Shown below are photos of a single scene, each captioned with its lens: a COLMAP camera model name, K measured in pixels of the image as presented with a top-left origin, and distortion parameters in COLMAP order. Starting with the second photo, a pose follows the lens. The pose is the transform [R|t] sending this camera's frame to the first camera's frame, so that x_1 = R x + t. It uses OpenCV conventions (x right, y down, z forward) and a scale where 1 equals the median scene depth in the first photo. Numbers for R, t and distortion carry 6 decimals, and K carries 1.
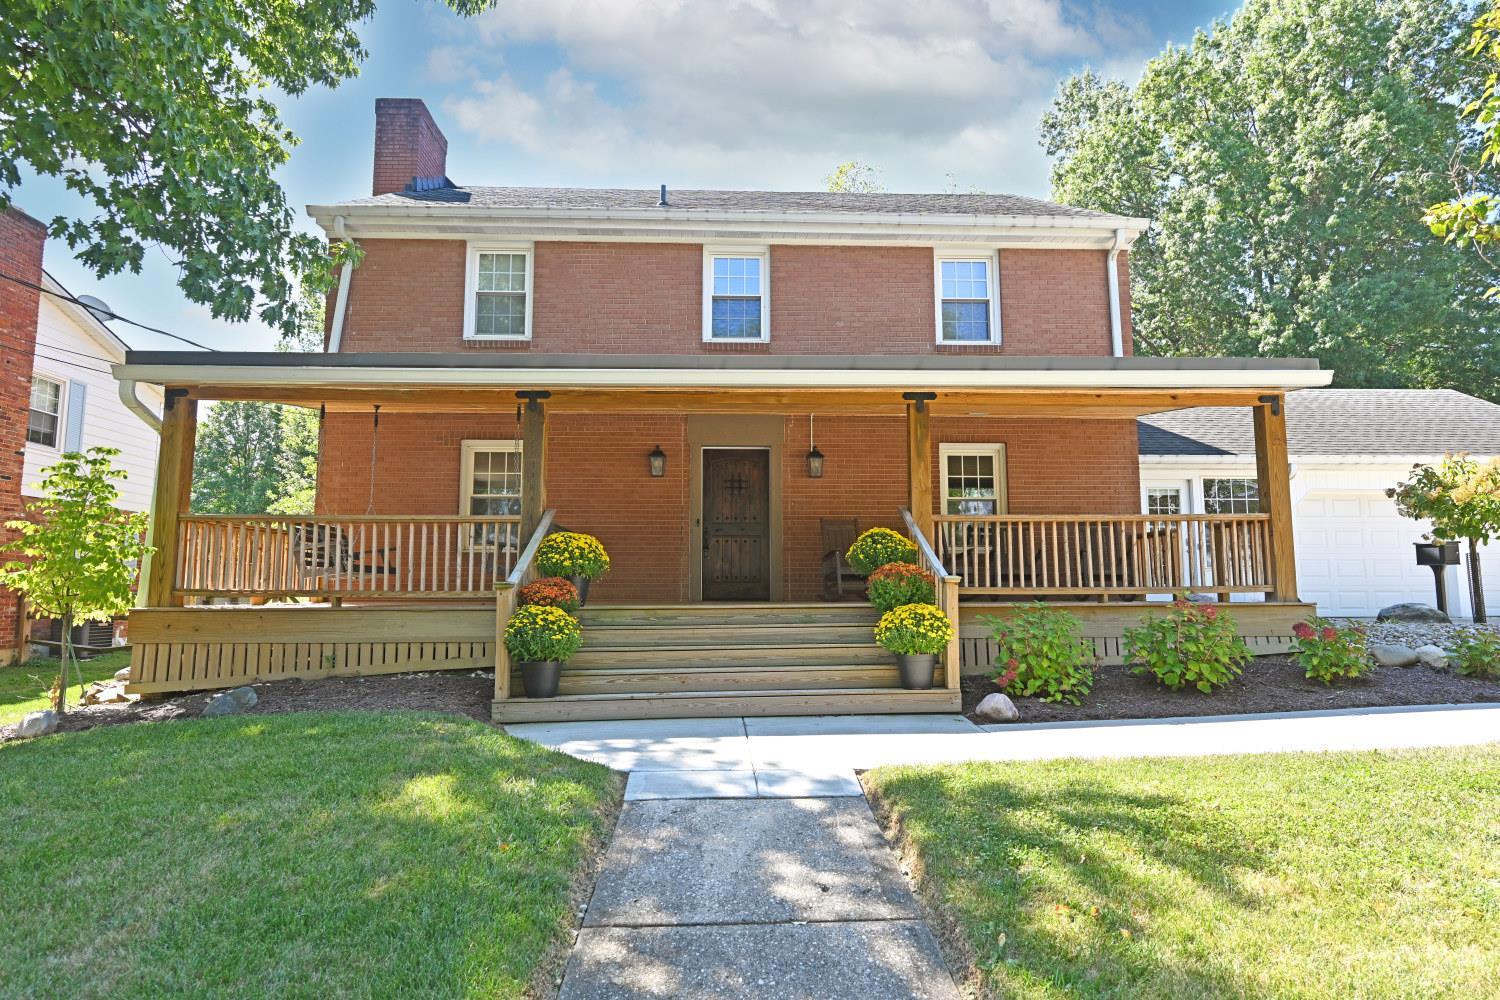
lens RADIAL K [[821.0, 0, 751.2], [0, 821.0, 501.2], [0, 0, 1]] dist [-0.000228, 0.000528]
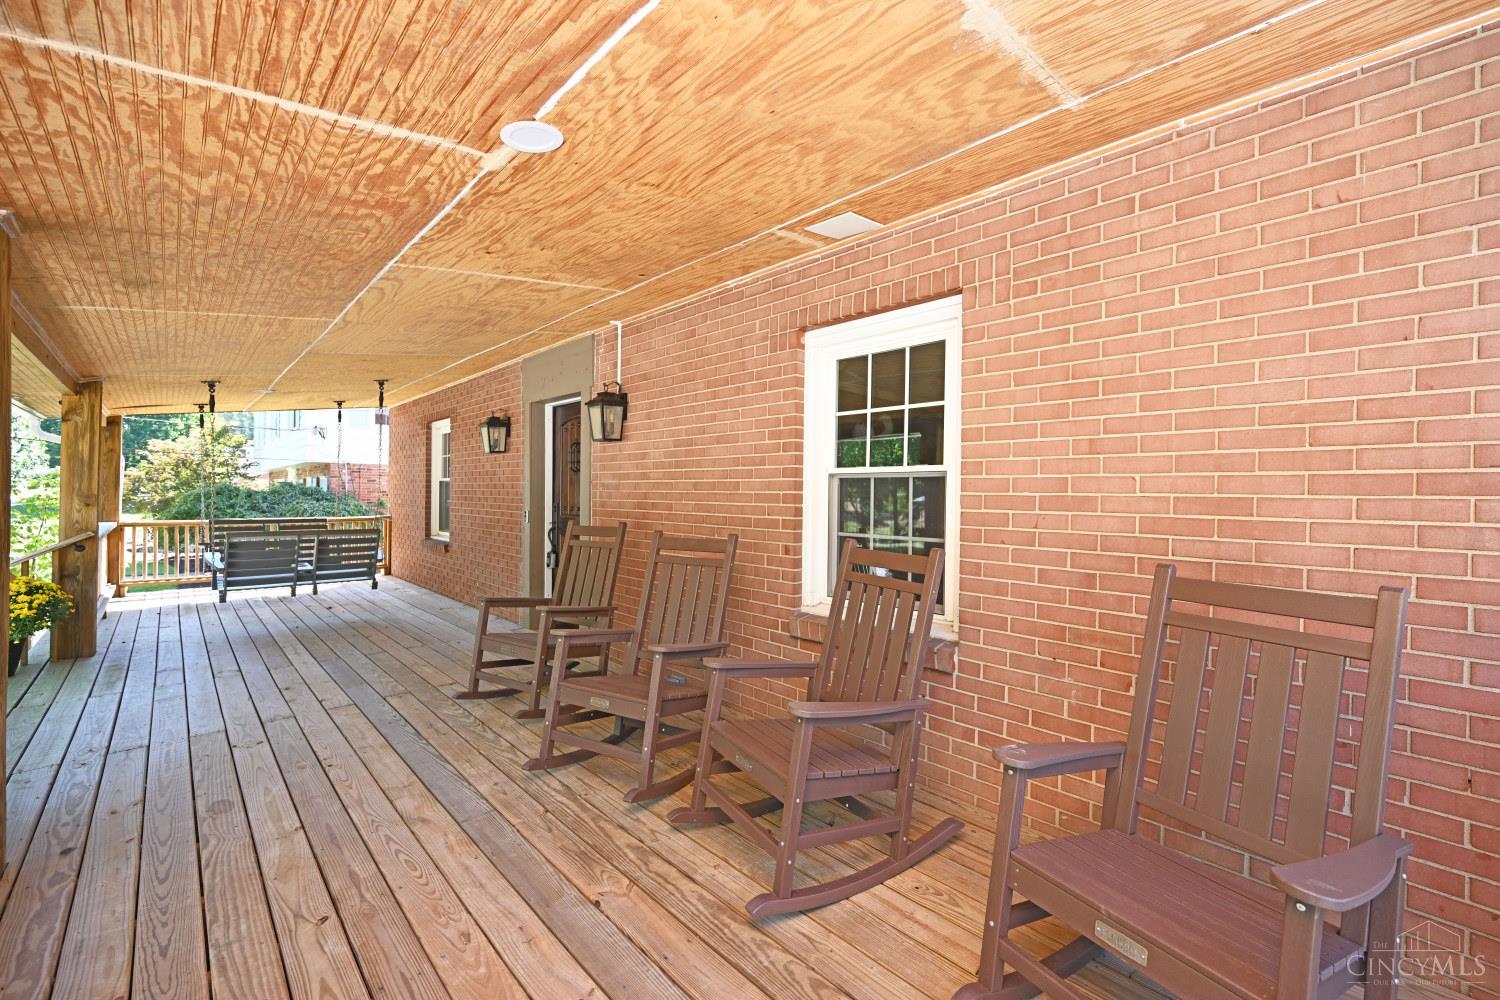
lens RADIAL K [[586.6, 0, 751.2], [0, 586.6, 497.1], [0, 0, 1]] dist [-0.001534, 0.000055]
pose [[0.682613, 0.012079, -0.730680, 0.428991], [0.073375, 0.993678, 0.084974, -0.018482], [0.727087, -0.111618, 0.677411, 0.800972]]
